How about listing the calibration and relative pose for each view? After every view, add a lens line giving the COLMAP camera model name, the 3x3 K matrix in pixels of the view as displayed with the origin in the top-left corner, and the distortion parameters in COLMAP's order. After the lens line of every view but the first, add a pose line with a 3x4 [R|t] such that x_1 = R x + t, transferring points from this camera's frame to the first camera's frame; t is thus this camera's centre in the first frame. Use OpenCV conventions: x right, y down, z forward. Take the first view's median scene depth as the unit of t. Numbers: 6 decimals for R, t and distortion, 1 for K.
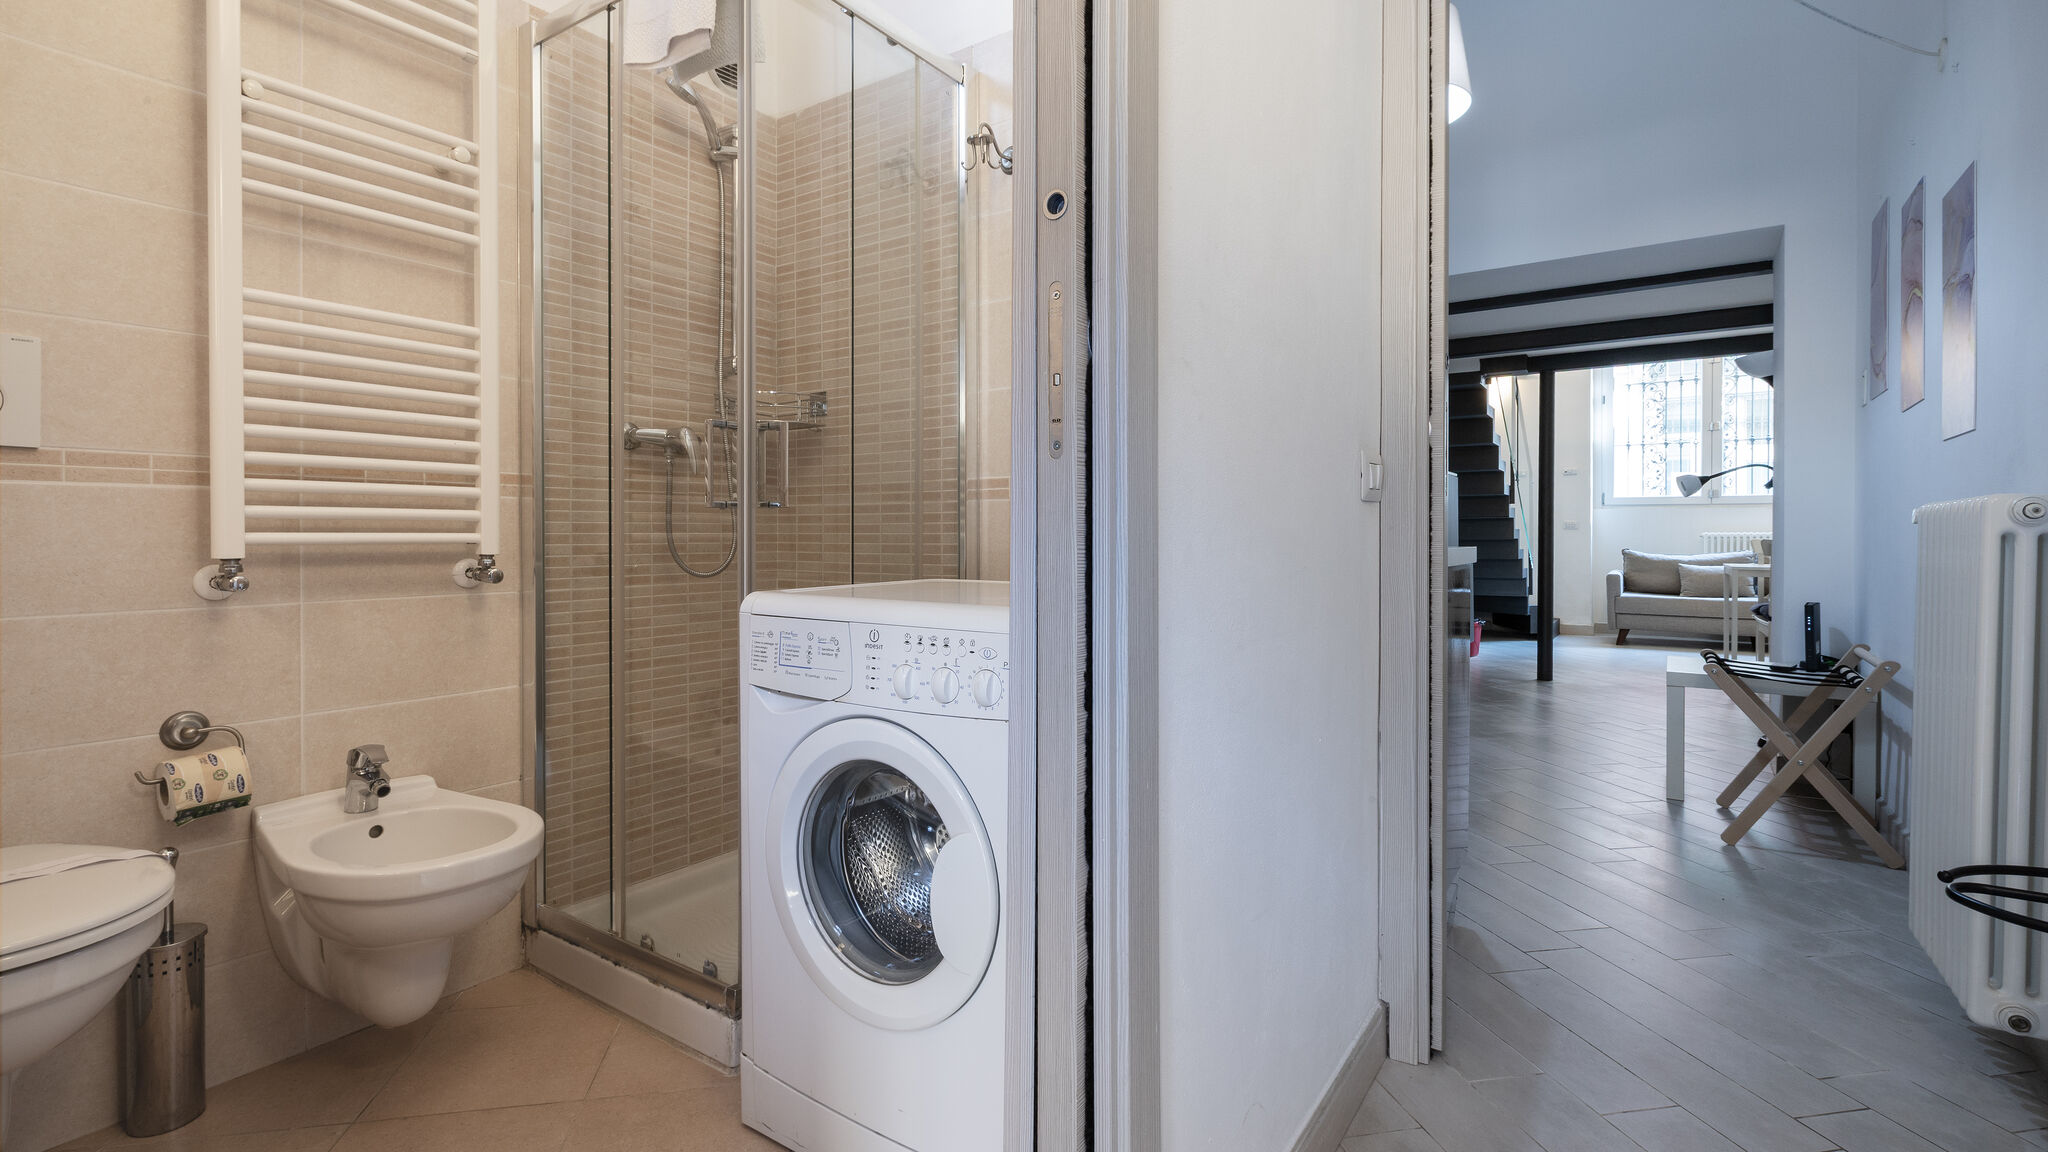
lens RADIAL K [[924.8, 0, 1012.1], [0, 924.8, 539.4], [0, 0, 1]] dist [0.003381, -0.000822]
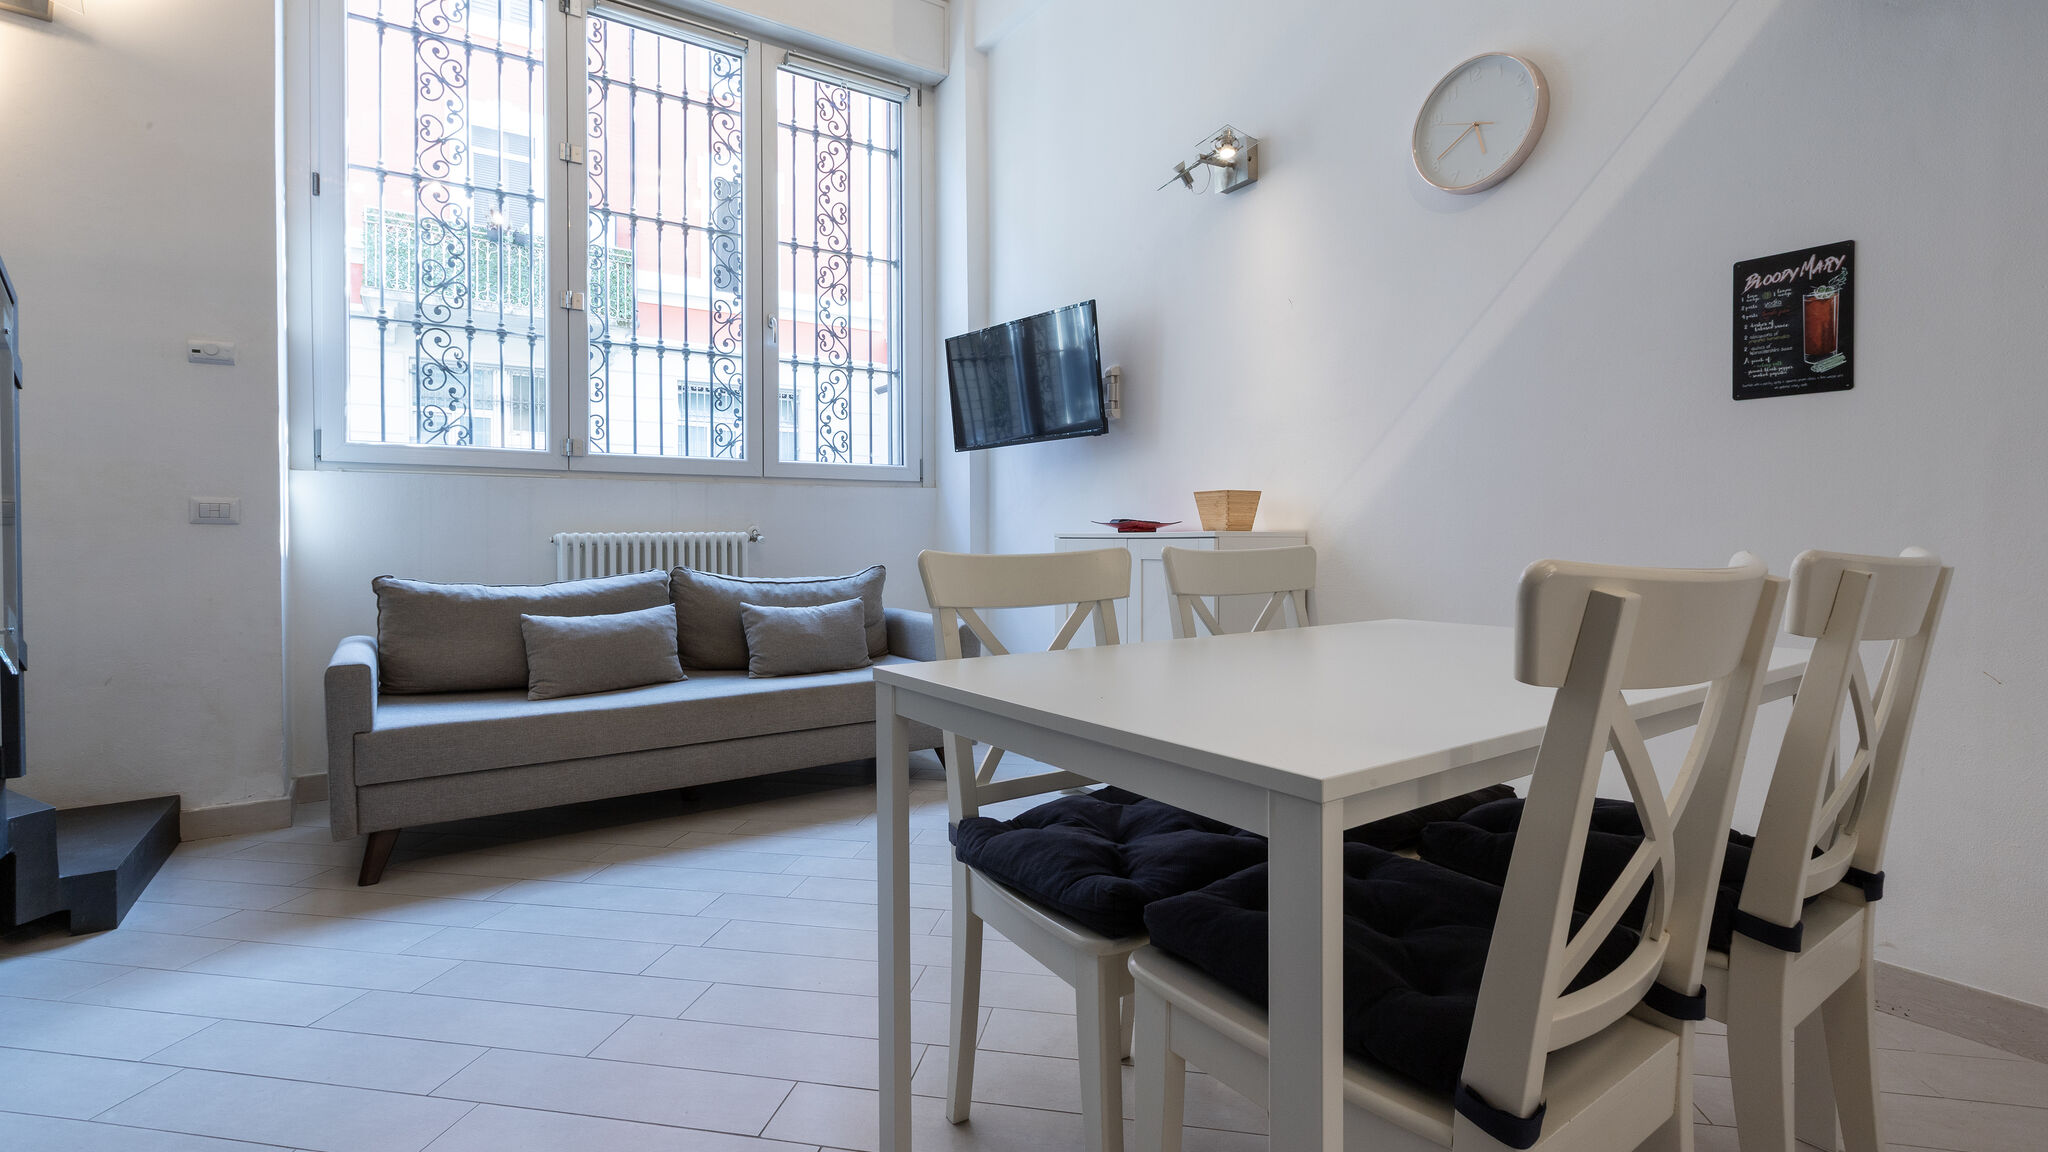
lens RADIAL K [[907.5, 0, 1019.0], [0, 907.5, 538.9], [0, 0, 1]] dist [-0.000193, -0.000367]
pose [[0.354044, -0.005589, 0.935212, 1.610909], [0.011656, 0.999931, 0.001564, -0.011217], [-0.935156, 0.010347, 0.354084, 2.463999]]
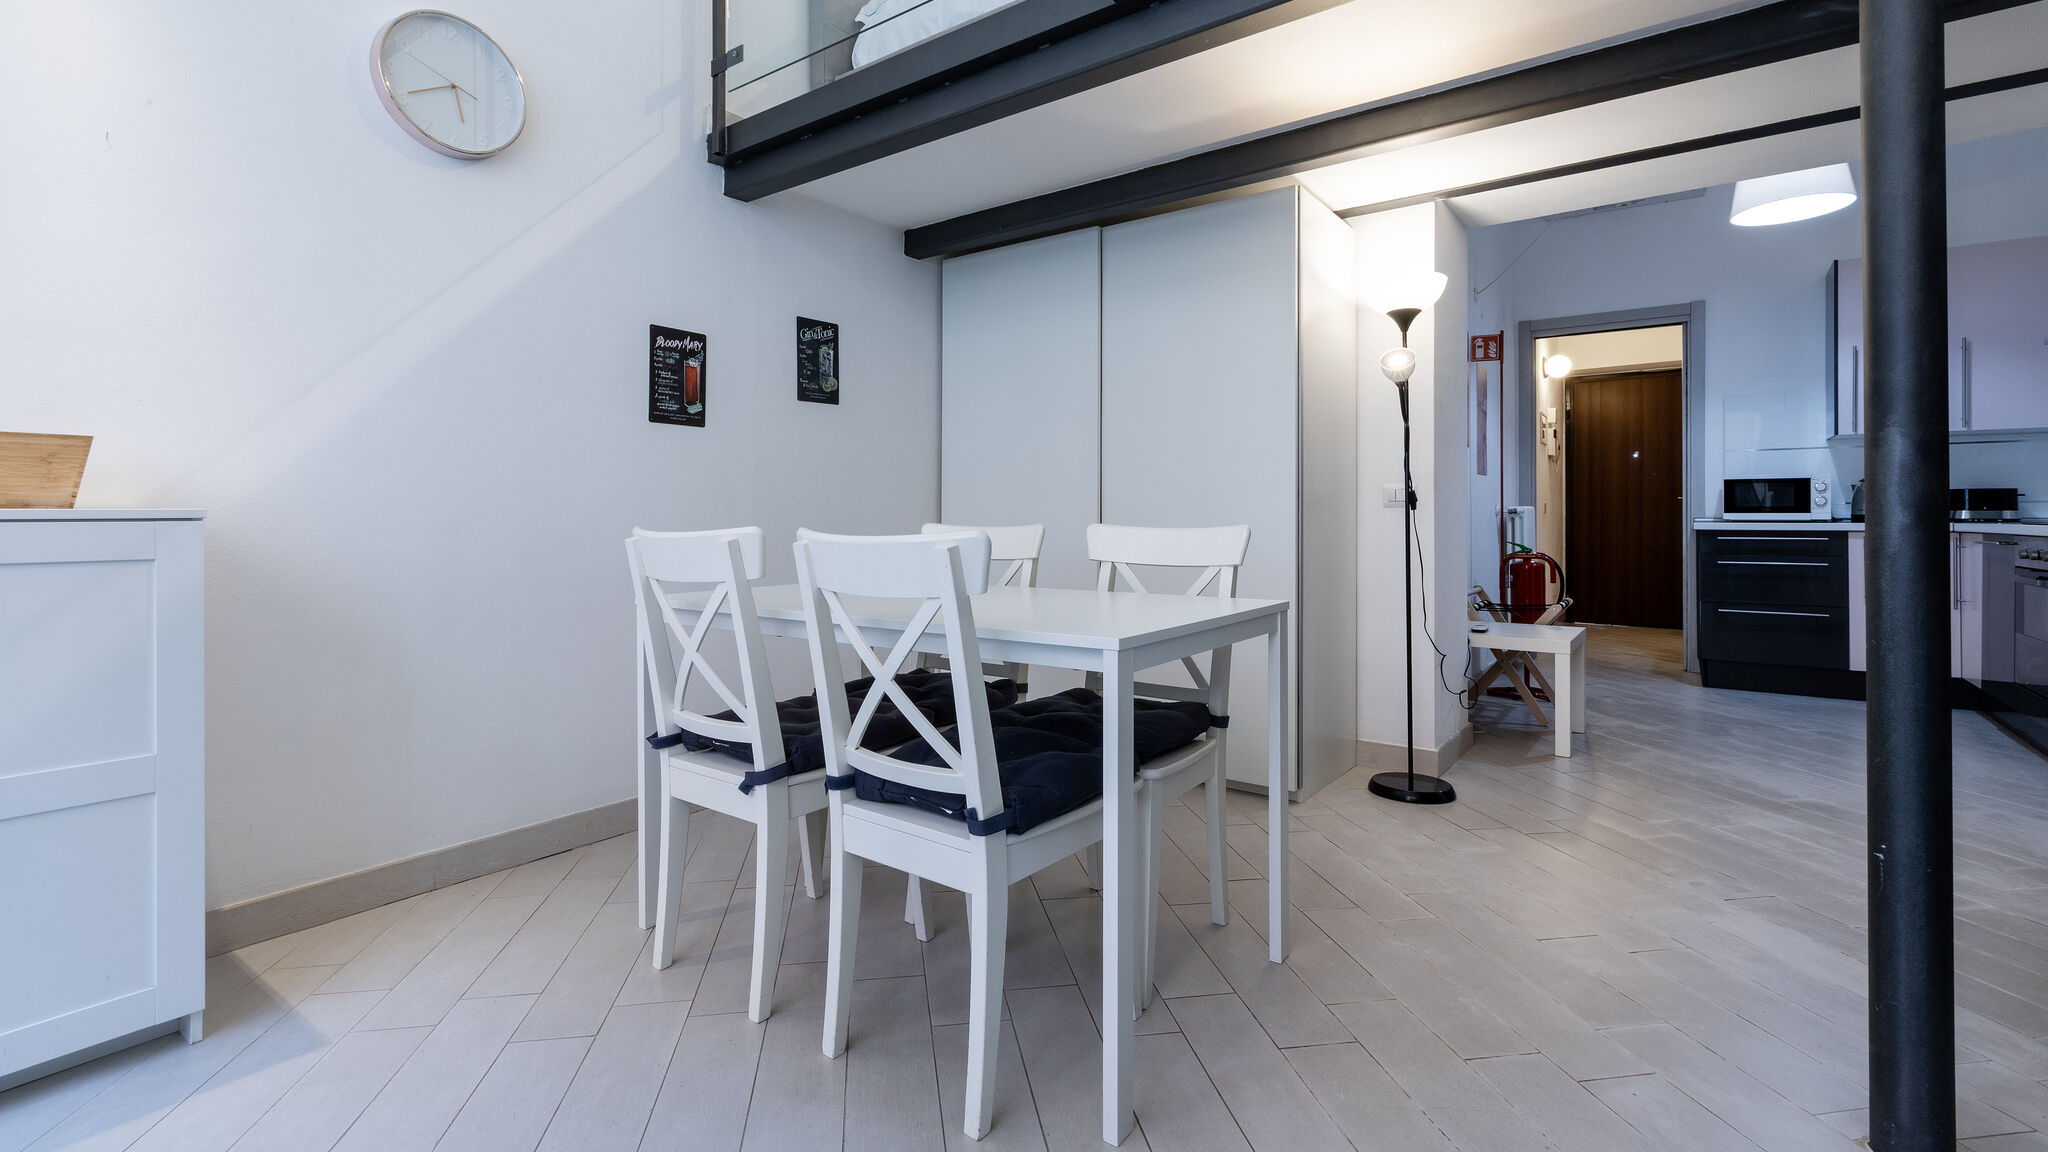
lens RADIAL K [[916.9, 0, 1012.0], [0, 916.9, 502.5], [0, 0, 1]] dist [0.001250, -0.000318]
pose [[-0.999825, 0.000116, 0.018686, 2.192280], [-0.000061, 0.999955, -0.009463, -0.015204], [-0.018686, -0.009463, -0.999781, 3.397613]]
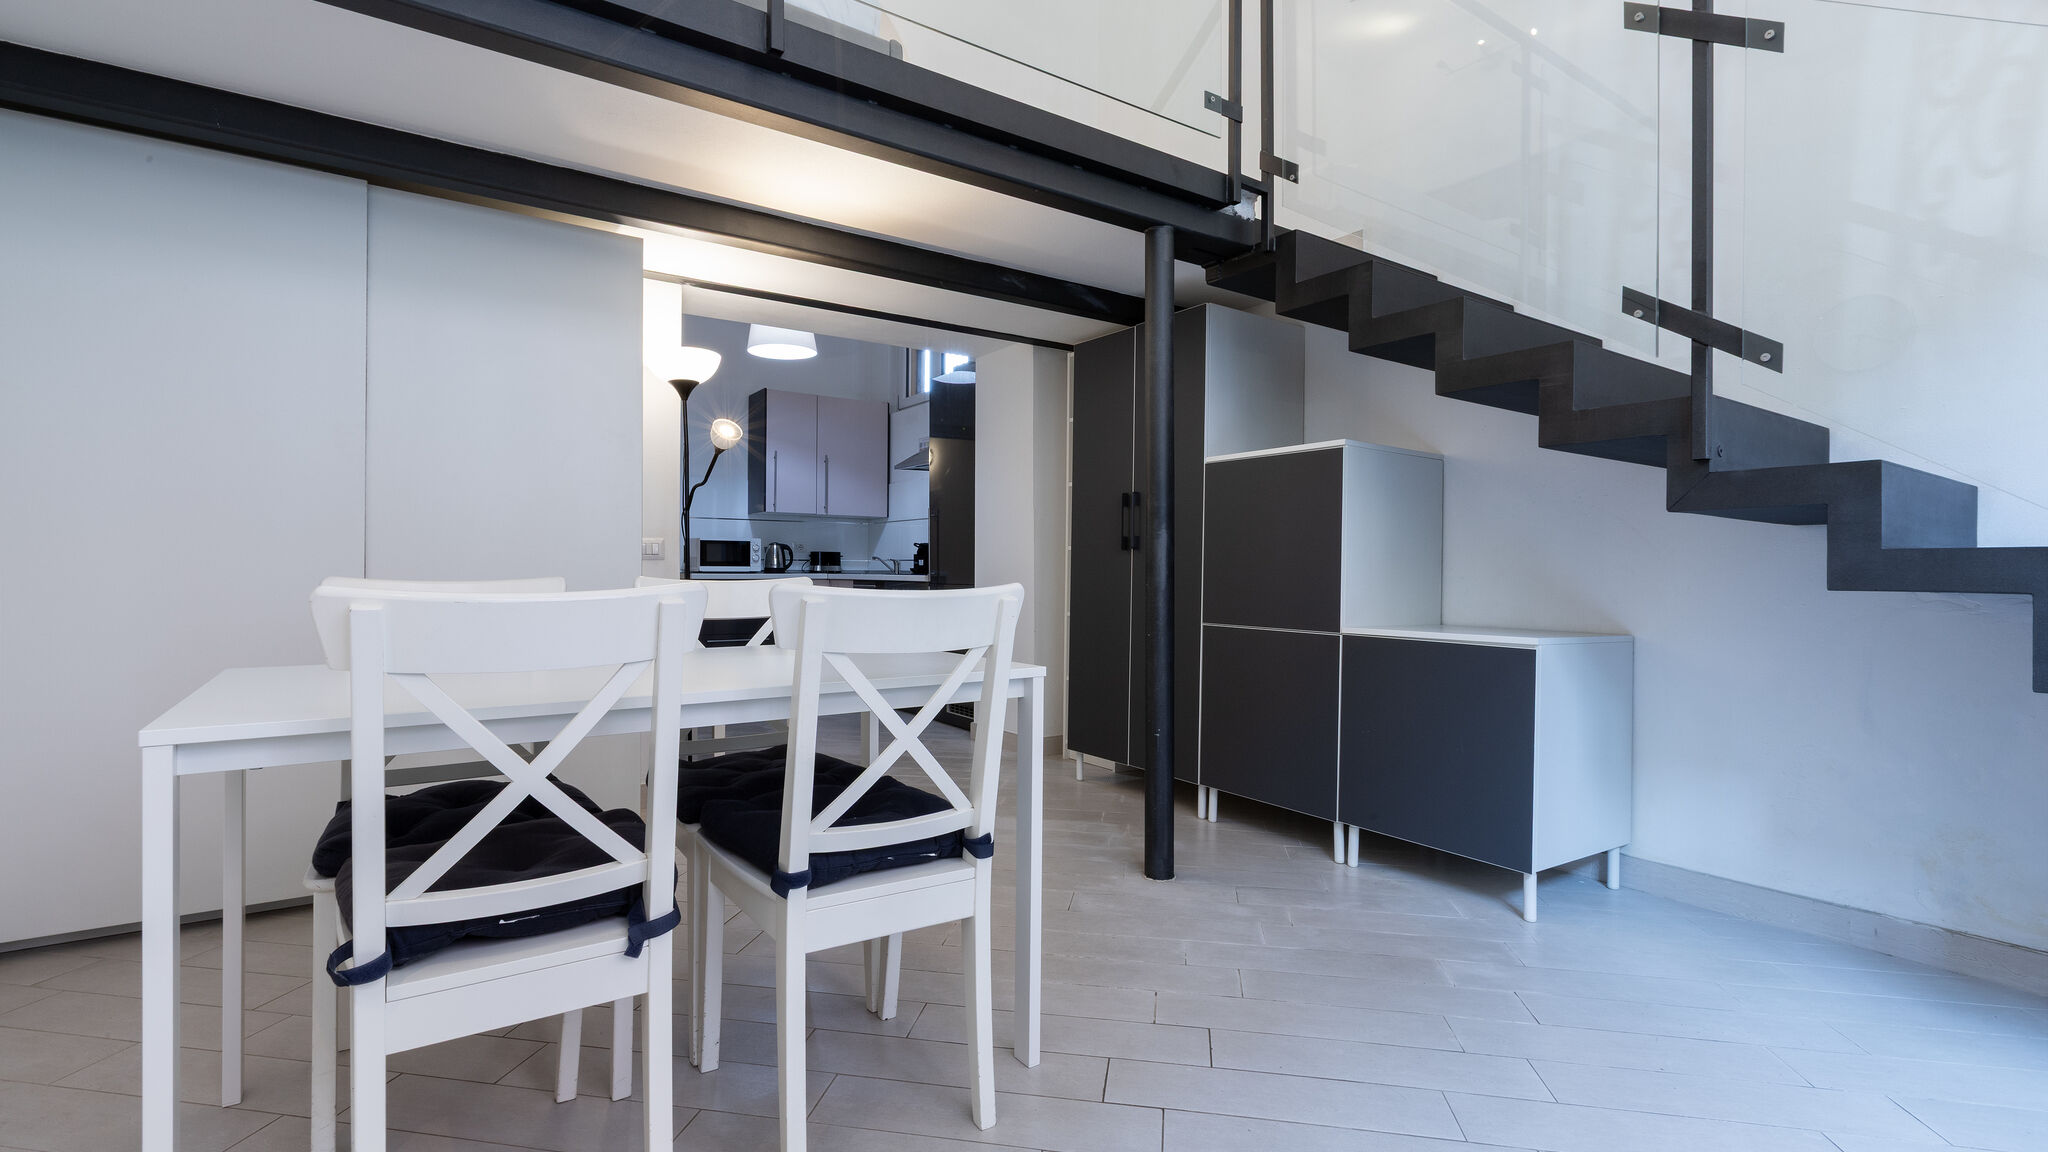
lens RADIAL K [[903.5, 0, 1024.0], [0, 903.5, 576.0], [0, 0, 1]] dist [0.001083, 0.000043]
pose [[-0.335536, 0.002424, -0.942024, 2.893814], [-0.014743, 0.999861, 0.007824, -0.016288], [0.941912, 0.016513, -0.335454, 3.015108]]
